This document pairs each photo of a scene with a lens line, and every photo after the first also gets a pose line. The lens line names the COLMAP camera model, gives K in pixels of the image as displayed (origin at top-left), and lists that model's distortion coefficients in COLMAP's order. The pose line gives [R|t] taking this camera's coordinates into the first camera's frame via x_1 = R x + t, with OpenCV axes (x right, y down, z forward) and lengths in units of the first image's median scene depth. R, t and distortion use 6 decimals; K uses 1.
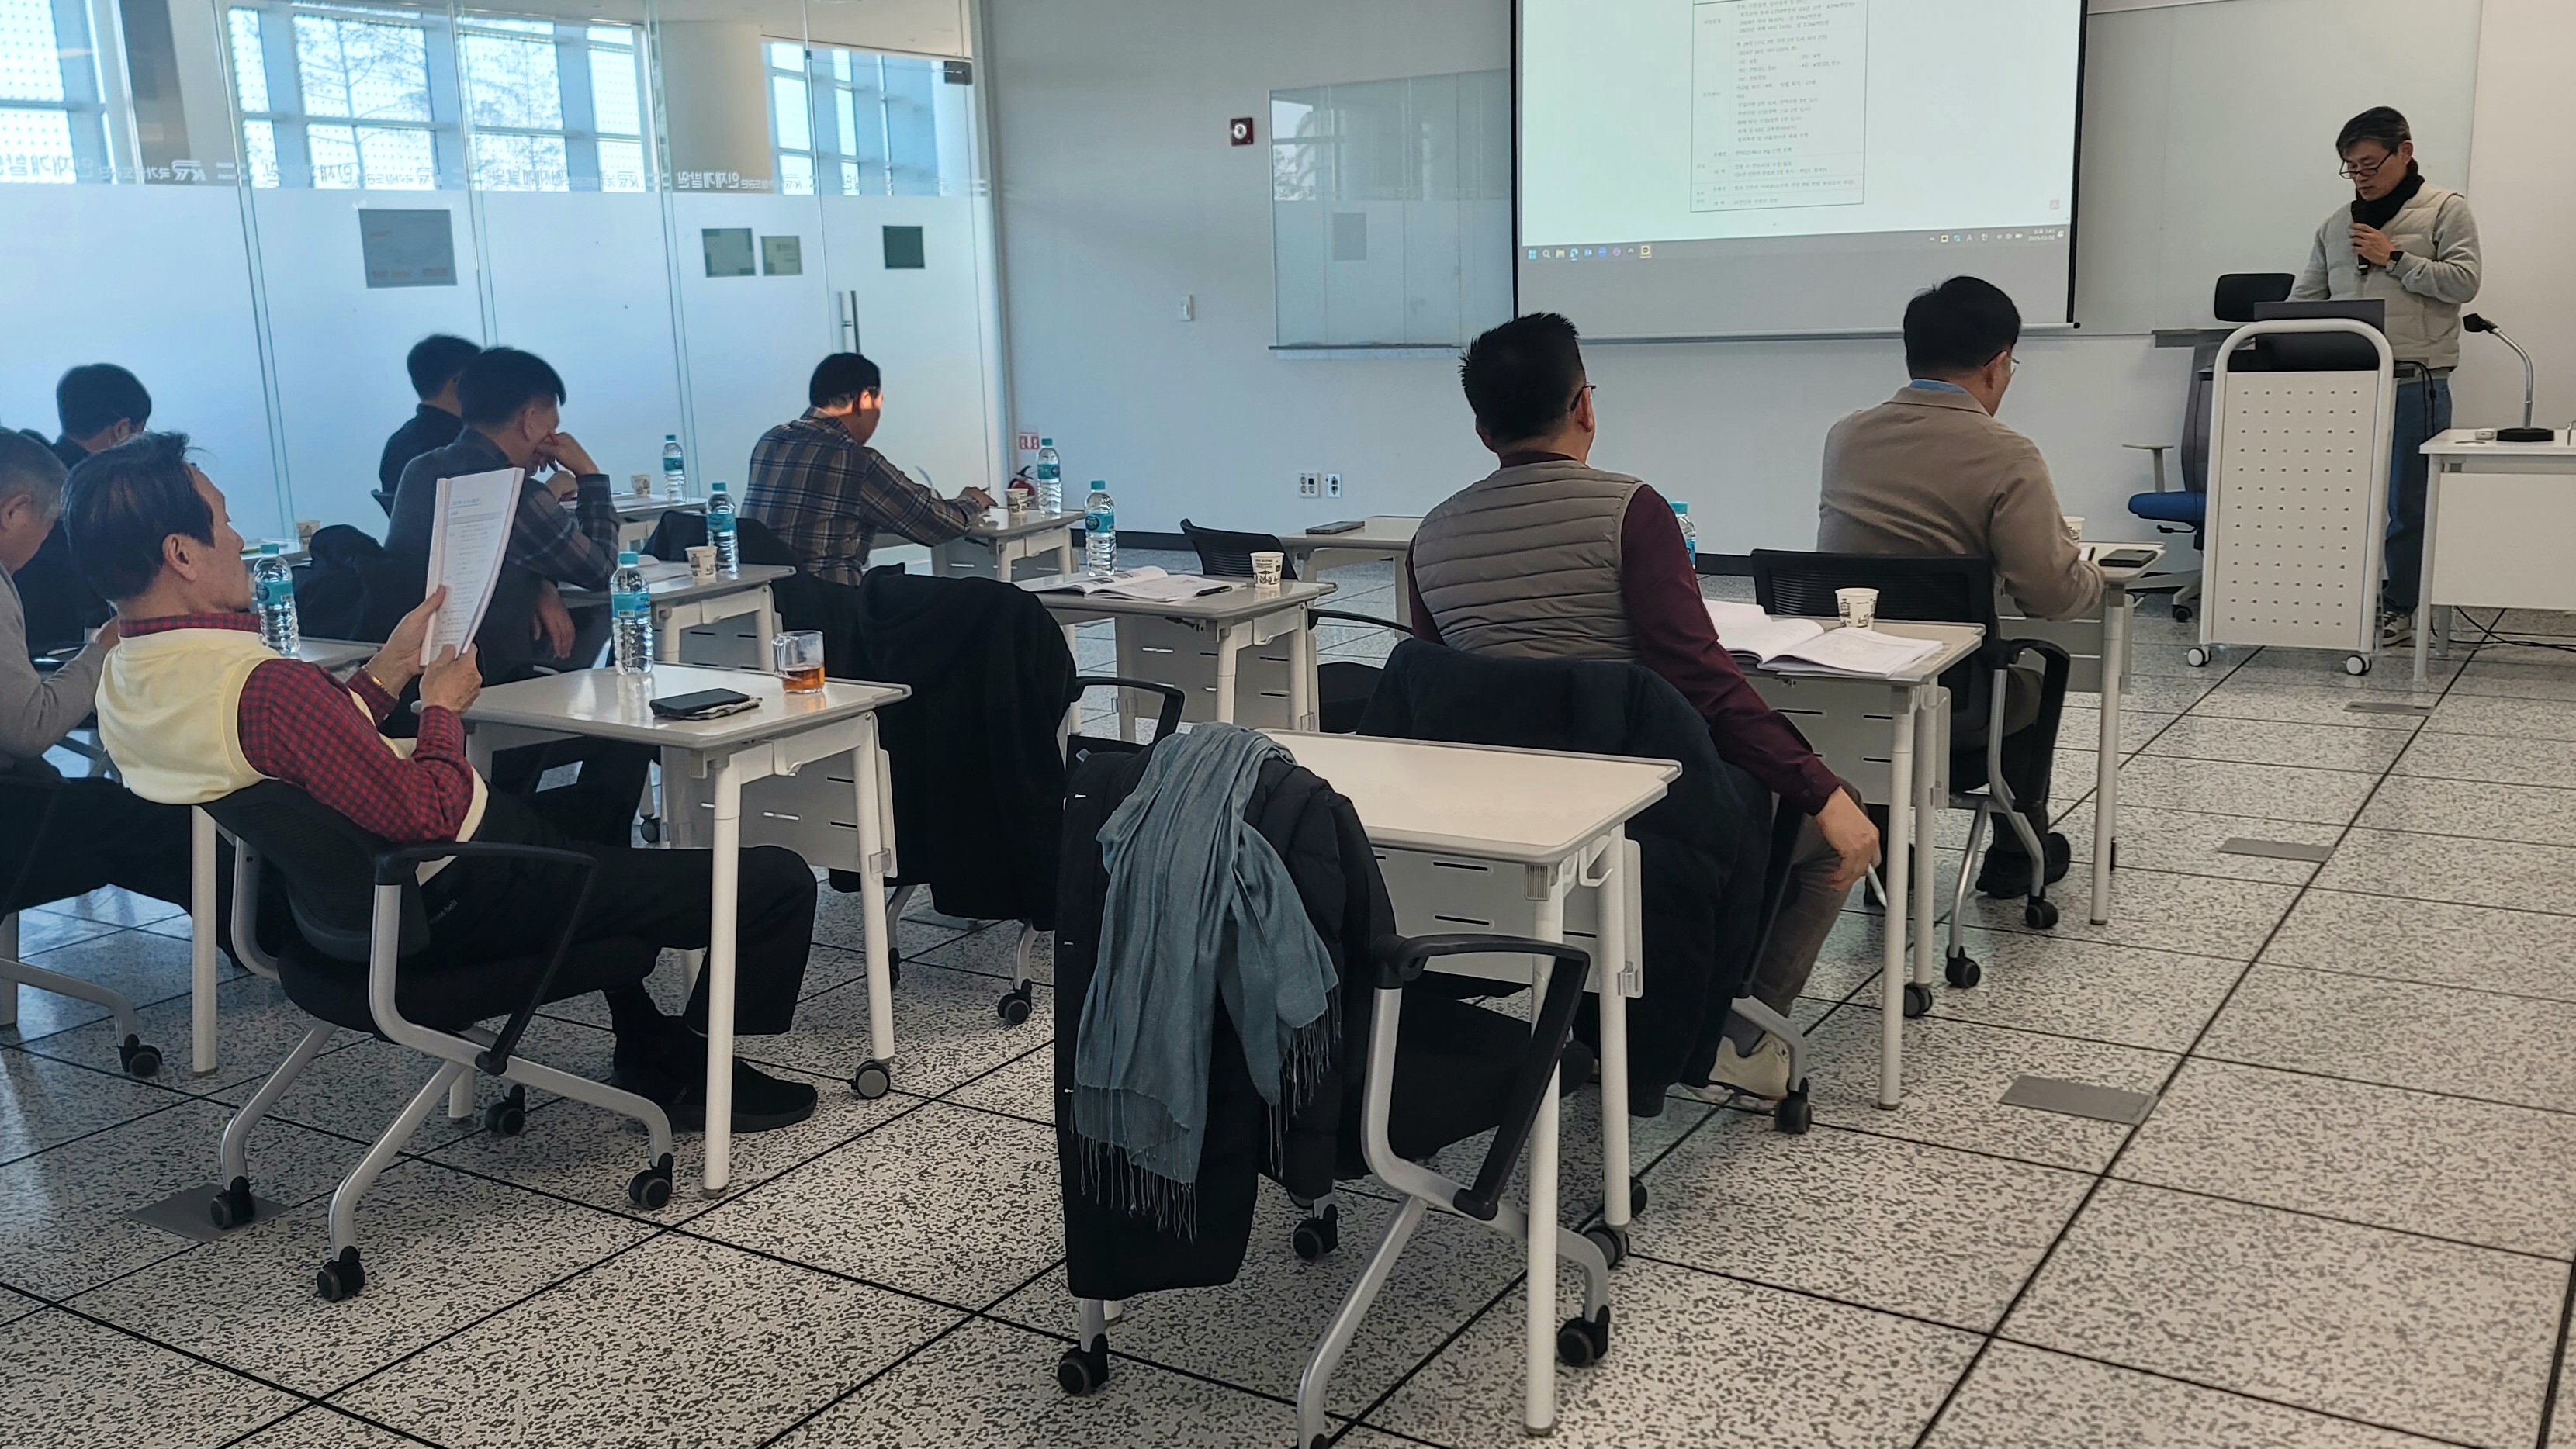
lens RADIAL K [[2174.3, 0, 1390.2], [0, 2174.3, 722.6], [0, 0, 1]] dist [0.057308, -0.004595]
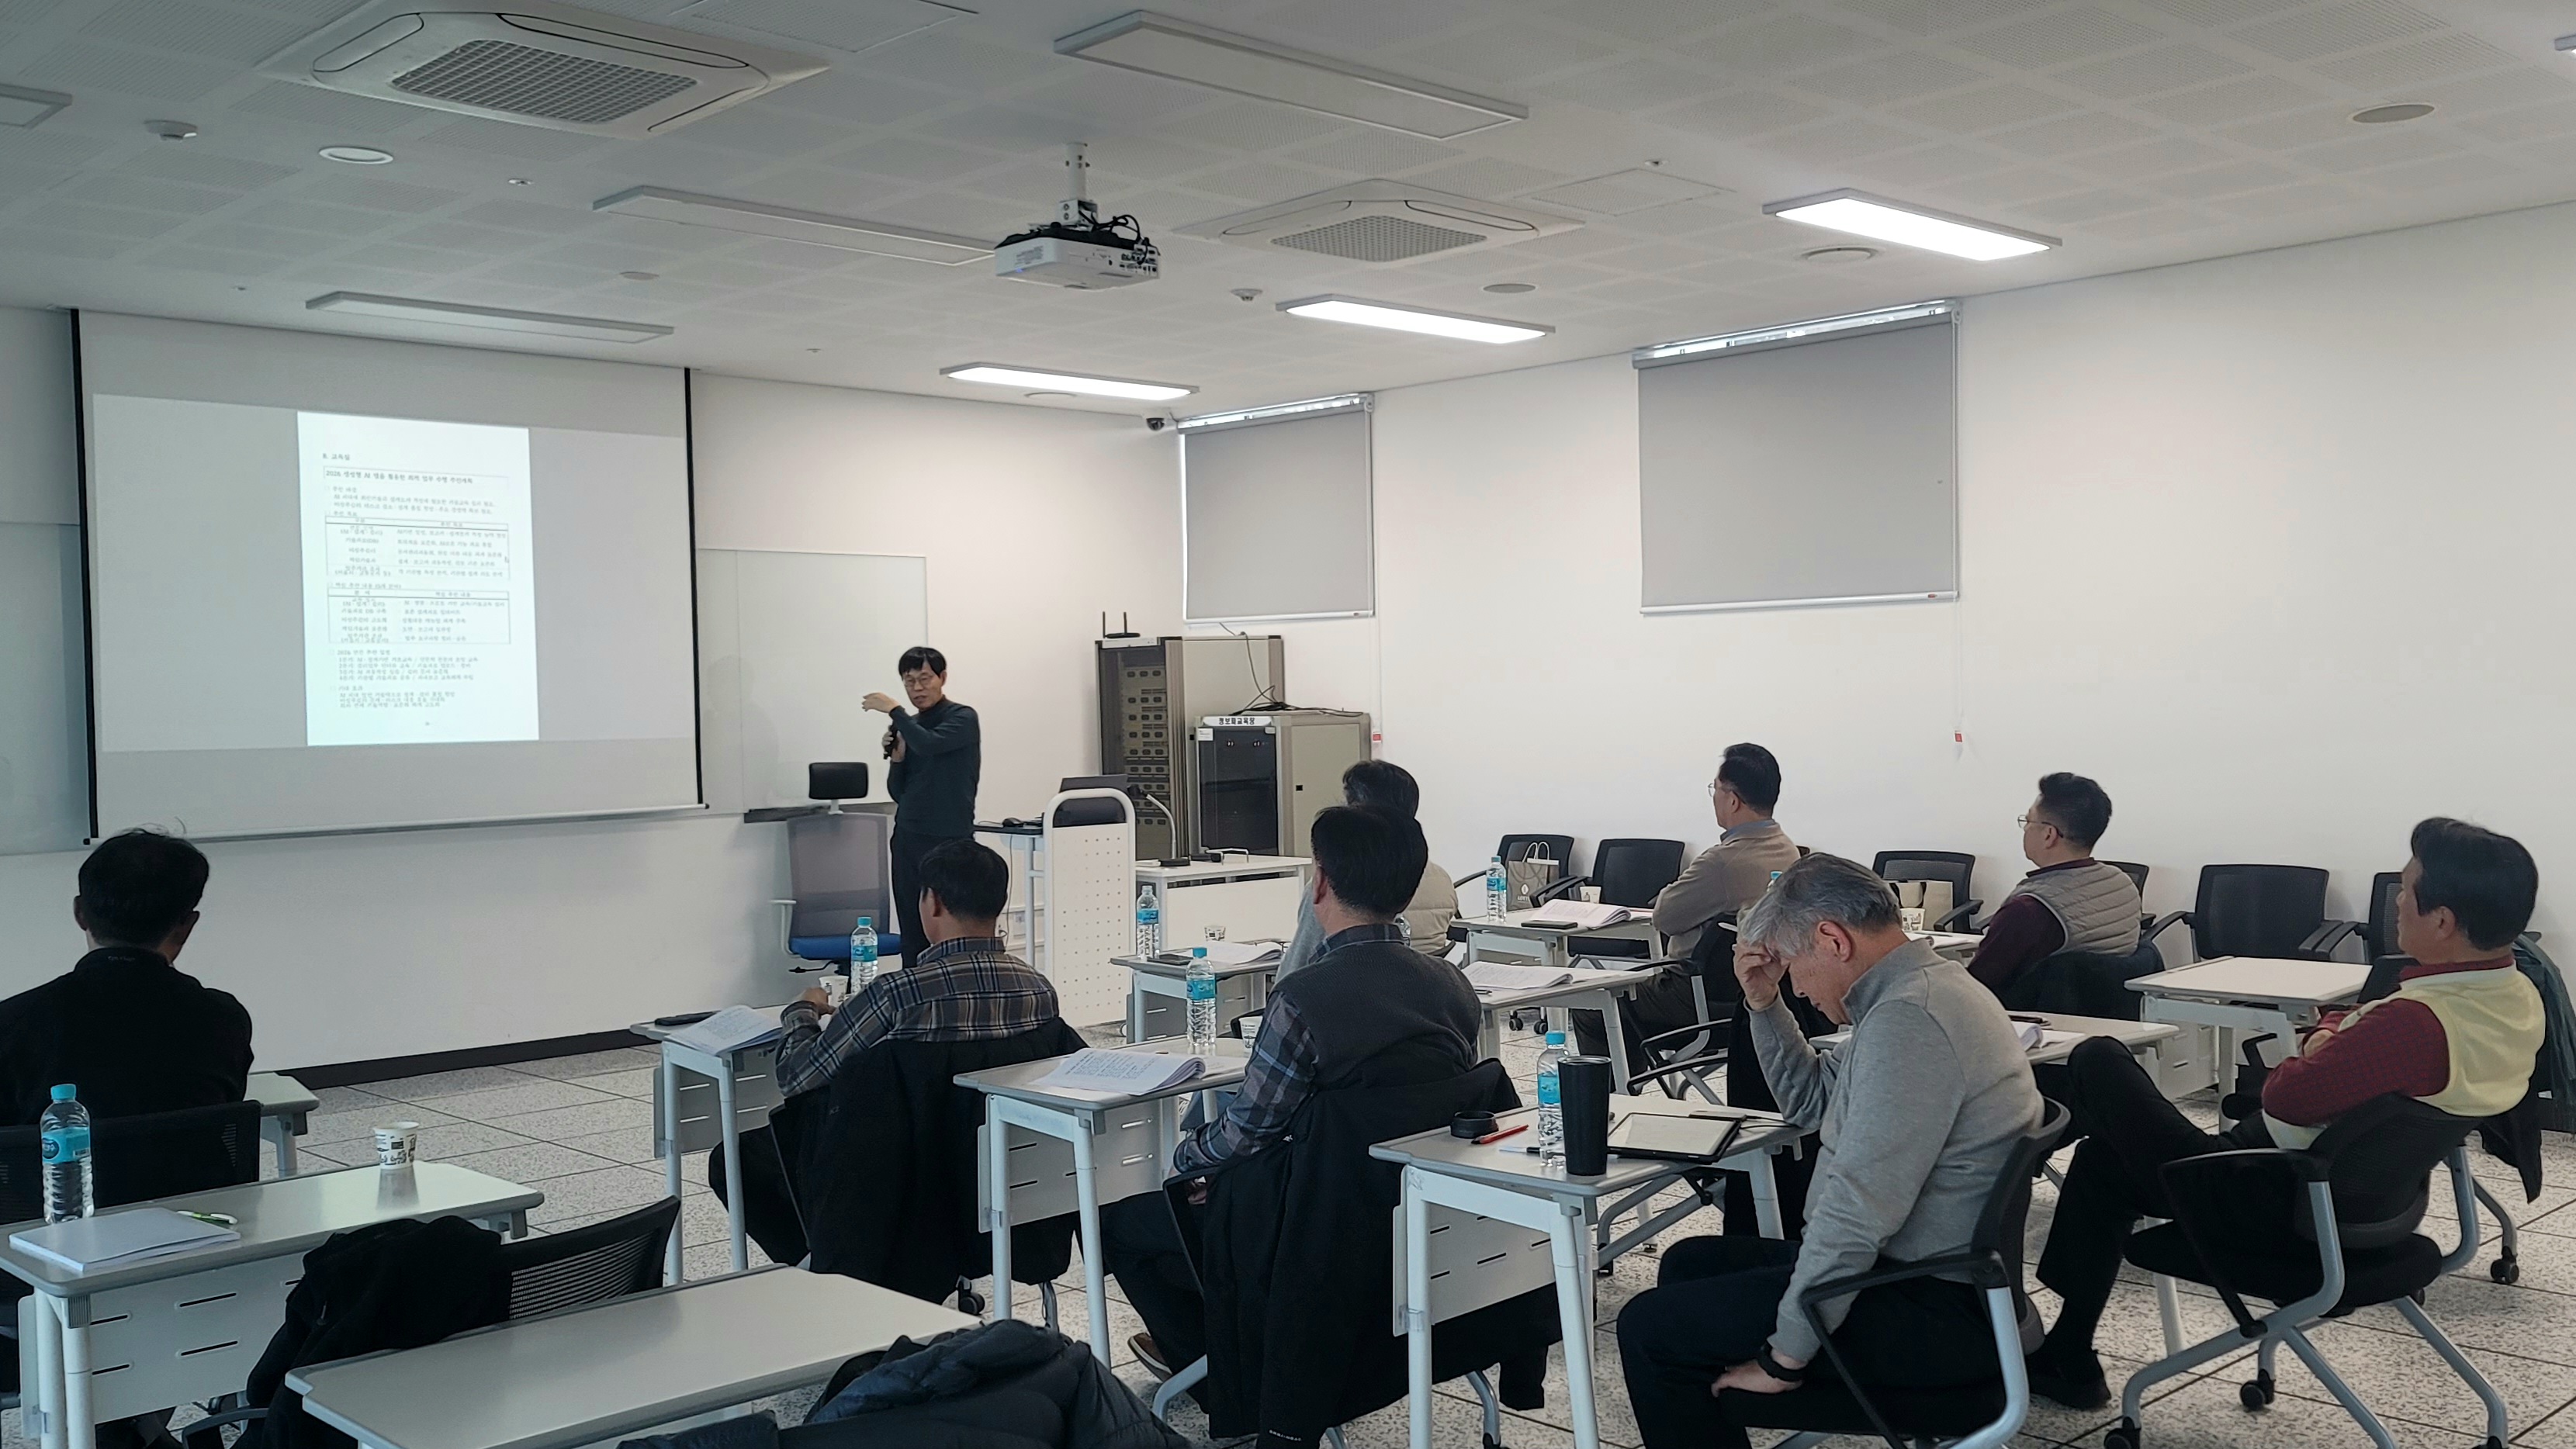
lens RADIAL K [[2190.2, 0, 1375.6], [0, 2190.2, 722.6], [0, 0, 1]] dist [0.071298, -0.002517]
pose [[0.270665, 0.015000, 0.962557, -0.669527], [0.205236, 0.975992, -0.072920, -0.064420], [-0.940542, 0.217288, 0.261089, 0.339471]]
